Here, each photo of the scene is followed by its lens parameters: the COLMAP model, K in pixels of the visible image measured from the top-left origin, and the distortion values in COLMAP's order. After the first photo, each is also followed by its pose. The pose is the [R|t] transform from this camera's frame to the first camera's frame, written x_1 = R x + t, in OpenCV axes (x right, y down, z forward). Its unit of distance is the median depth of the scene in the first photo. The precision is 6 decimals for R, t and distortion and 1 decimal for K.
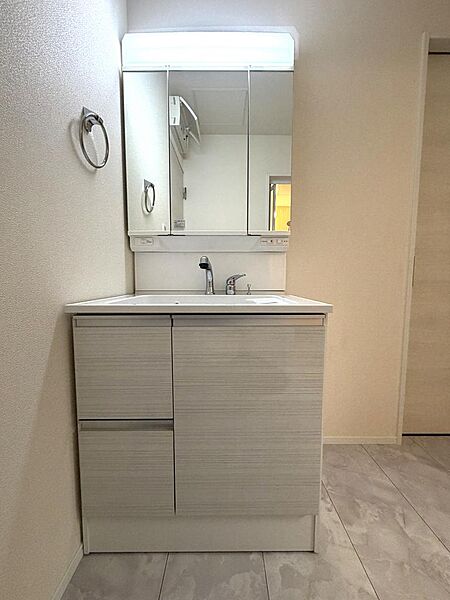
lens RADIAL K [[235.7, 0, 224.7], [0, 235.7, 298.6], [0, 0, 1]] dist [-0.002709, 0.000084]
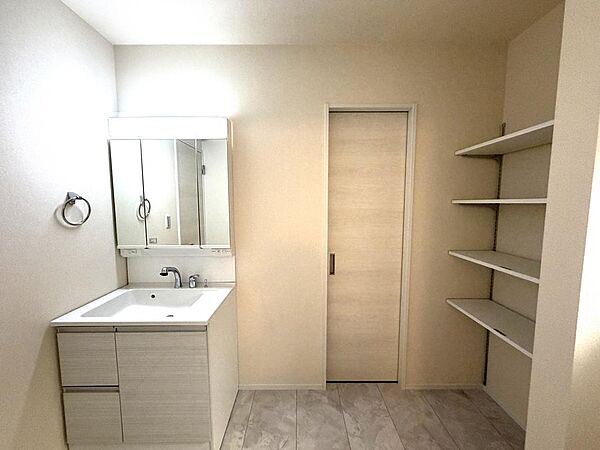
lens RADIAL K [[238.8, 0, 296.8], [0, 238.8, 225.2], [0, 0, 1]] dist [0.001358, 0.000400]
pose [[0.999987, -0.004585, 0.002050, 0.763589], [0.004567, 0.999954, 0.008478, -0.468005], [-0.002089, -0.008468, 0.999962, -0.513323]]
